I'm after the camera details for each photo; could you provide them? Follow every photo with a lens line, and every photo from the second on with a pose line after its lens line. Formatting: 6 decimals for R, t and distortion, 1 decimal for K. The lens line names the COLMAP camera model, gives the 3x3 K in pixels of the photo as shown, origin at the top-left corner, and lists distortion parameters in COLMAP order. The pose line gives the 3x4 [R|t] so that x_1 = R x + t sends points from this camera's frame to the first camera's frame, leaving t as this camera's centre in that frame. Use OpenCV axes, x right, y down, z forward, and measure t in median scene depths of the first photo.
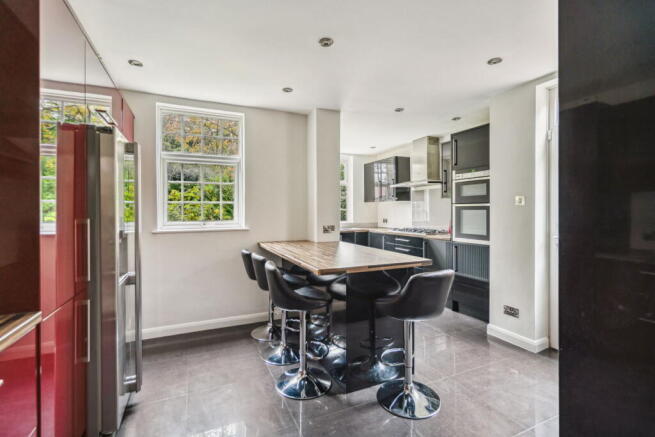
lens RADIAL K [[303.1, 0, 323.5], [0, 303.1, 211.8], [0, 0, 1]] dist [-0.008714, -0.000468]
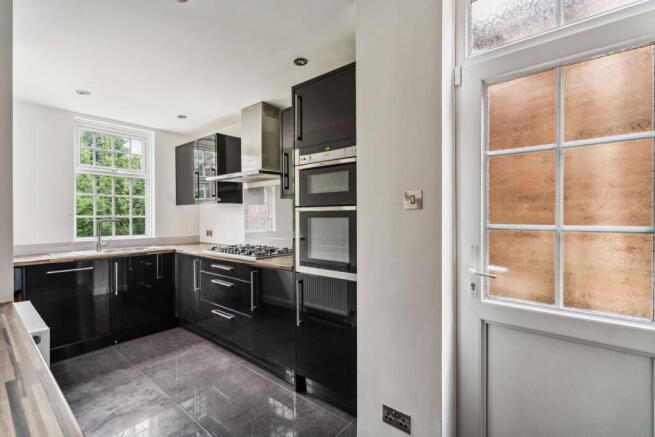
lens RADIAL K [[303.1, 0, 325.7], [0, 303.1, 218.1], [0, 0, 1]] dist [-0.008714, -0.000468]
pose [[0.895521, -0.004182, 0.444999, 0.189051], [0.003731, 0.999991, 0.001889, -0.005540], [-0.445003, -0.000032, 0.895529, 0.389984]]
